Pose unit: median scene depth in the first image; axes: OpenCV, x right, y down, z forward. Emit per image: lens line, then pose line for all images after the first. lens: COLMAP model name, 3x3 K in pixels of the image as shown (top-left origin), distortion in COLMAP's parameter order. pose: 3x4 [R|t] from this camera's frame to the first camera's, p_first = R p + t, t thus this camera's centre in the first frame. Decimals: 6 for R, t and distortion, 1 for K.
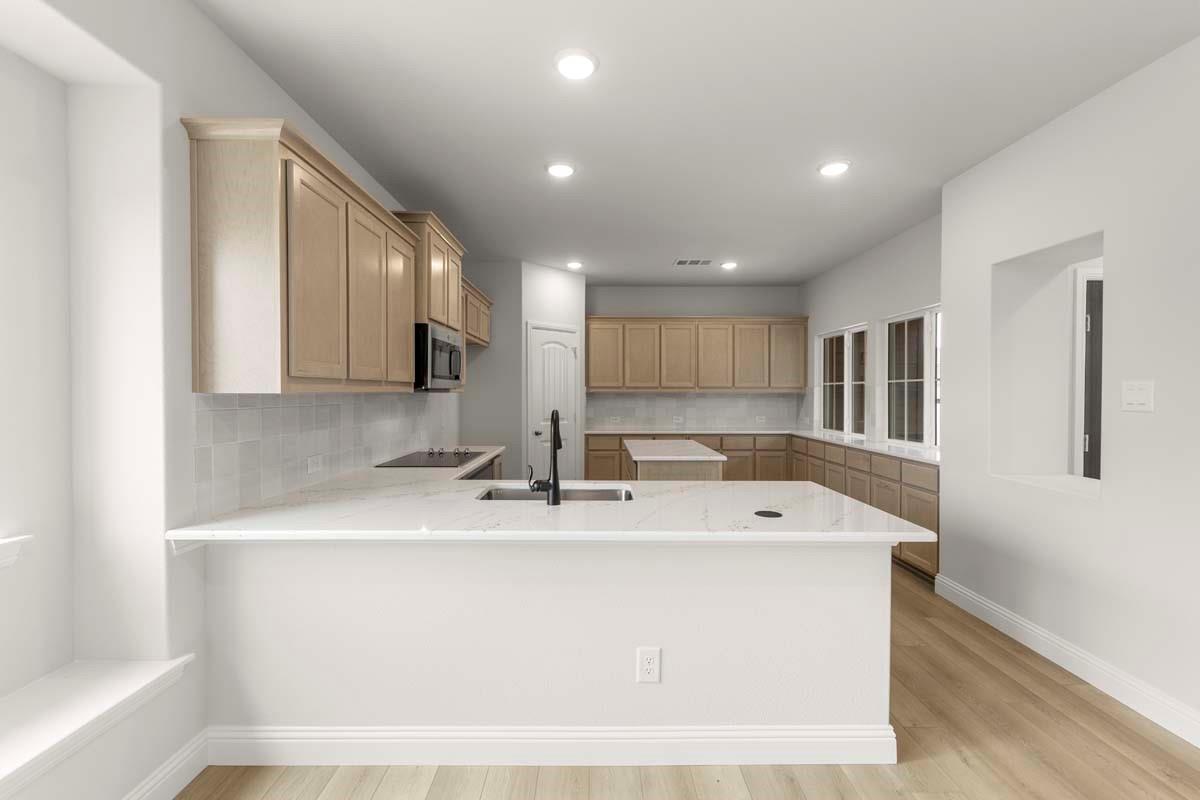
lens RADIAL K [[514.3, 0, 597.3], [0, 514.3, 387.3], [0, 0, 1]] dist [-0.001520, -0.000117]
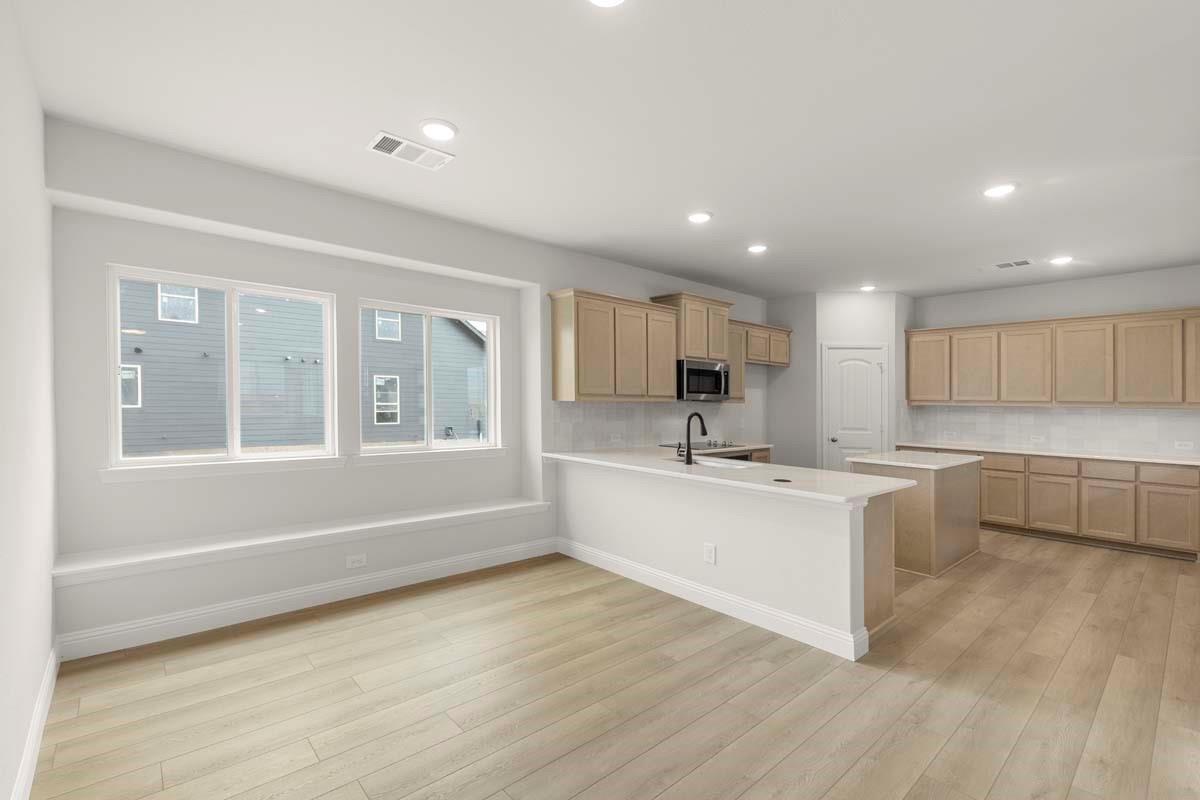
lens RADIAL K [[530.6, 0, 595.7], [0, 530.6, 402.6], [0, 0, 1]] dist [0.000812, 0.000175]
pose [[0.667819, 0.012303, -0.744222, 0.678382], [-0.007980, 0.999924, 0.009370, -0.001755], [0.744281, -0.000318, 0.667866, -0.302867]]
